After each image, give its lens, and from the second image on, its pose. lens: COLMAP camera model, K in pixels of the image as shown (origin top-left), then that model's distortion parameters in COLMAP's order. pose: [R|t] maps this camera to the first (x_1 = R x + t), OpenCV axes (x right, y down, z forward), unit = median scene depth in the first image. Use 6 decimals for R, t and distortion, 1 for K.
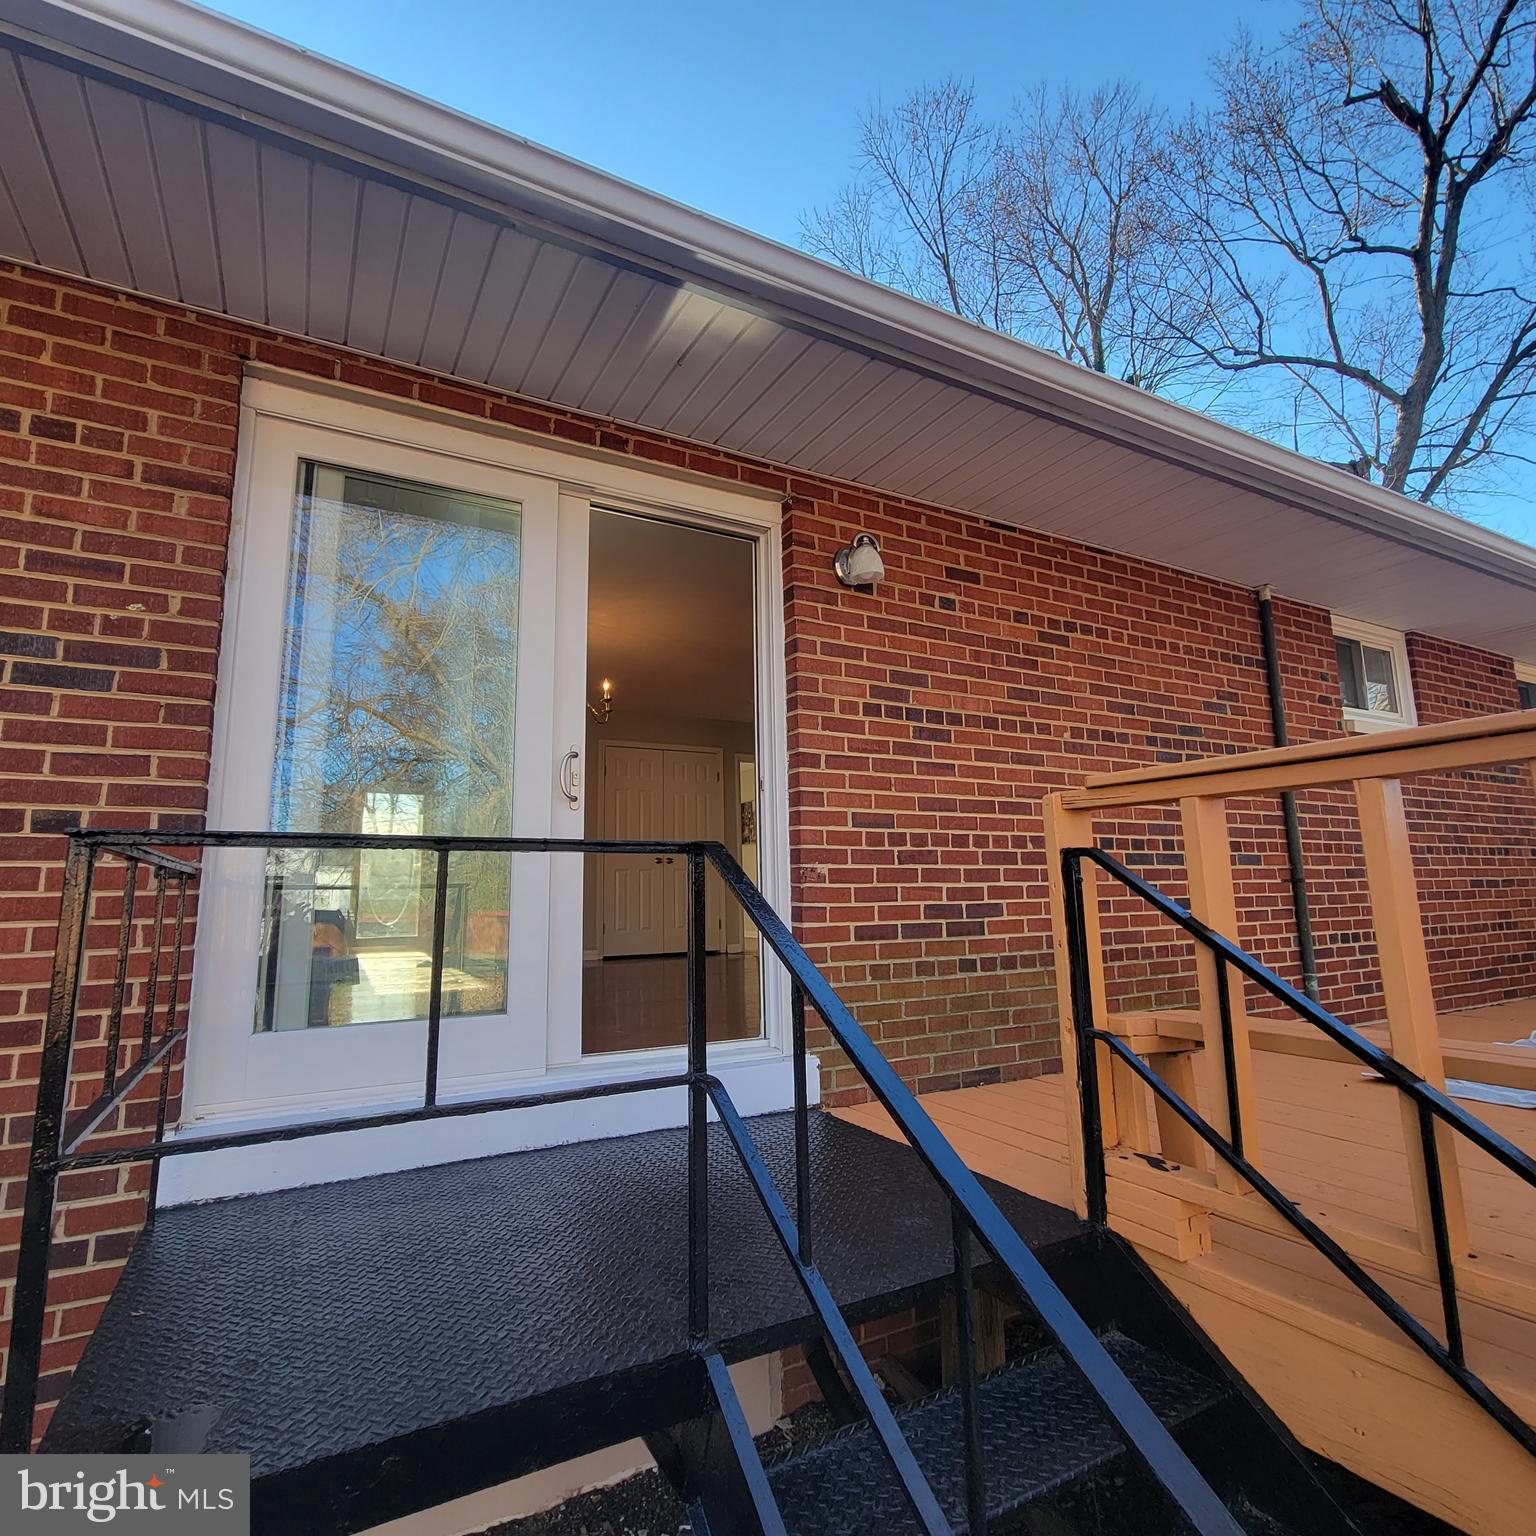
lens RADIAL K [[832.6, 0, 762.4], [0, 832.6, 768.8], [0, 0, 1]] dist [-0.000502, -0.000710]
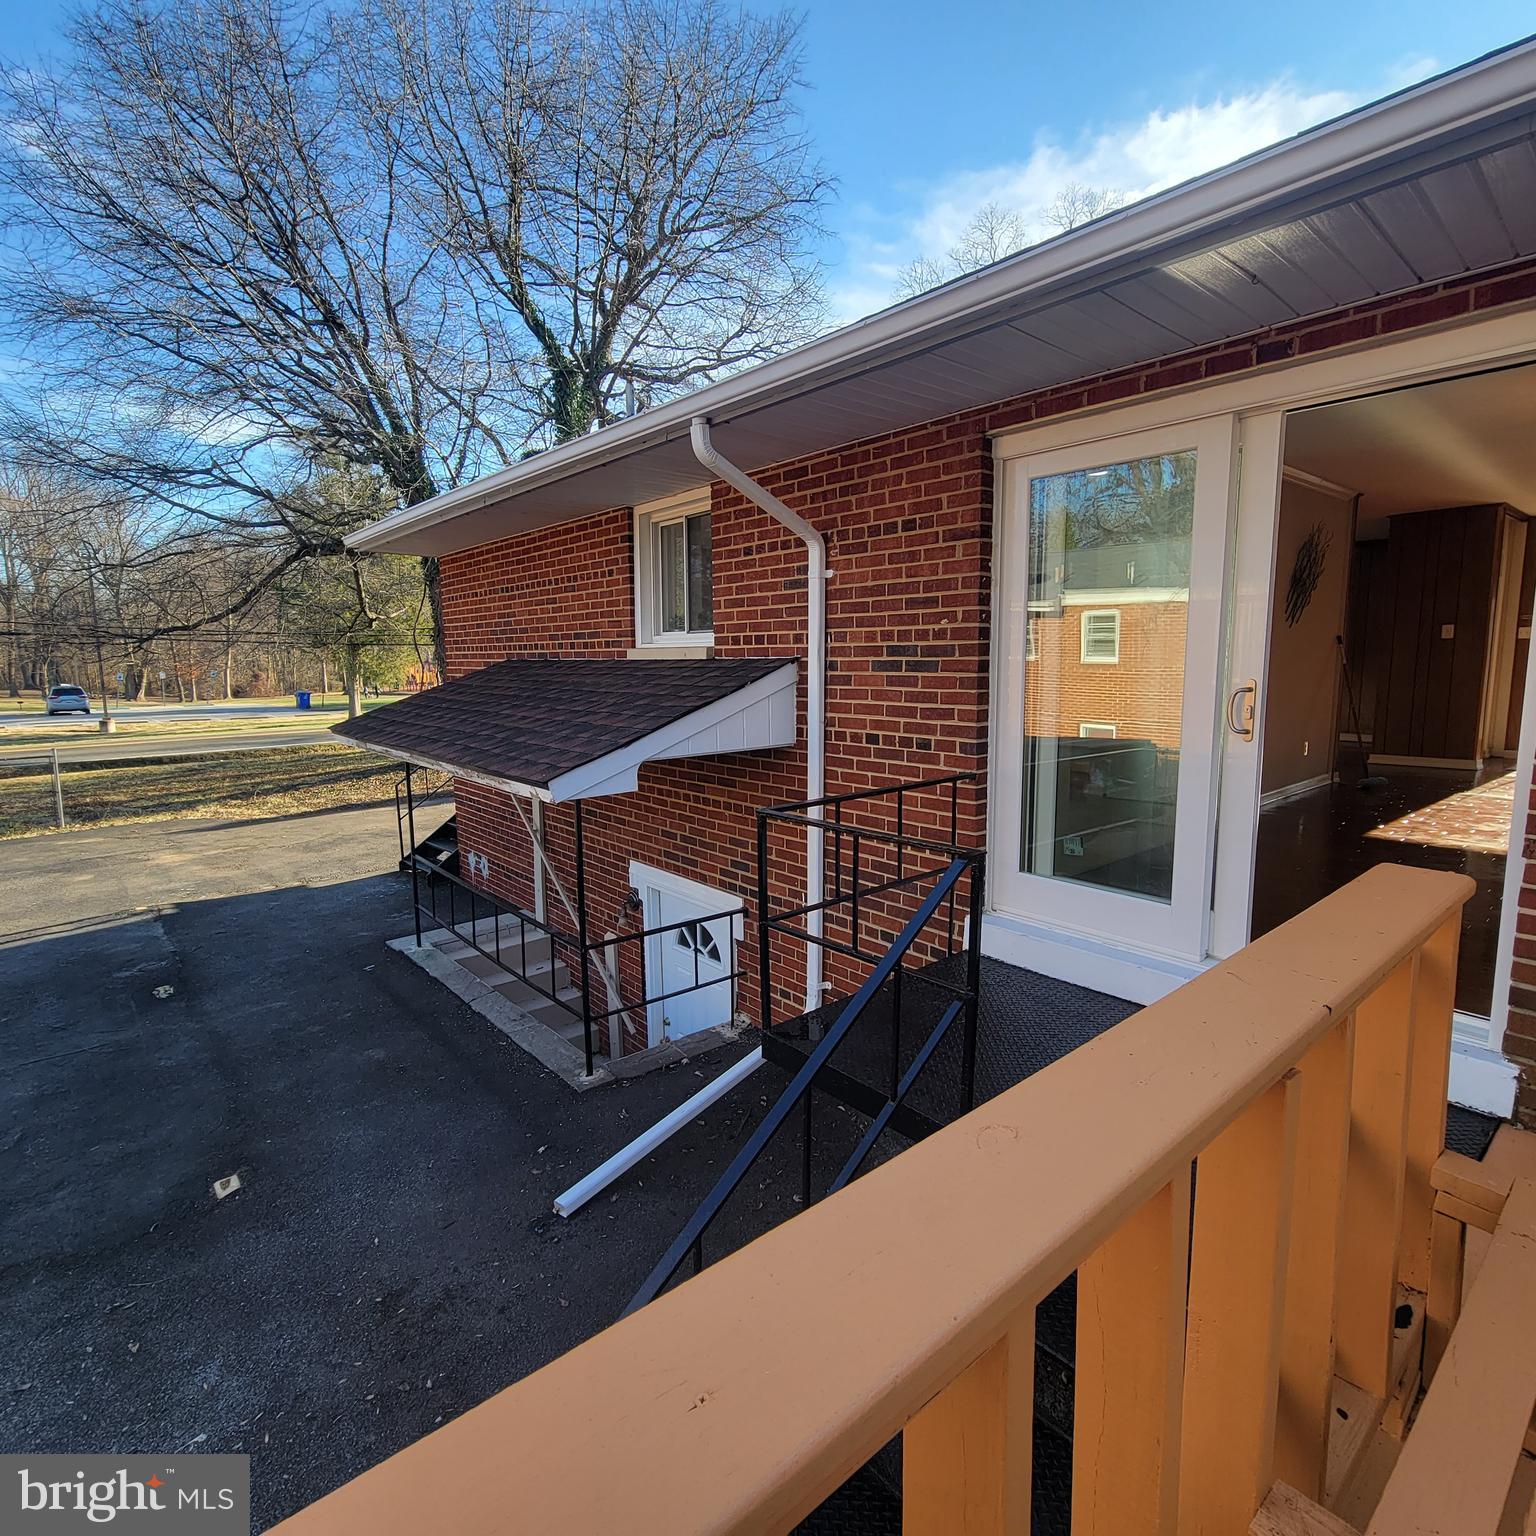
lens RADIAL K [[832.6, 0, 764.0], [0, 832.6, 760.3], [0, 0, 1]] dist [-0.000502, -0.000710]
pose [[0.211088, 0.135601, -0.968016, 0.861255], [0.158698, 0.972437, 0.170826, -0.263985], [0.964498, -0.189682, 0.183750, 0.265712]]
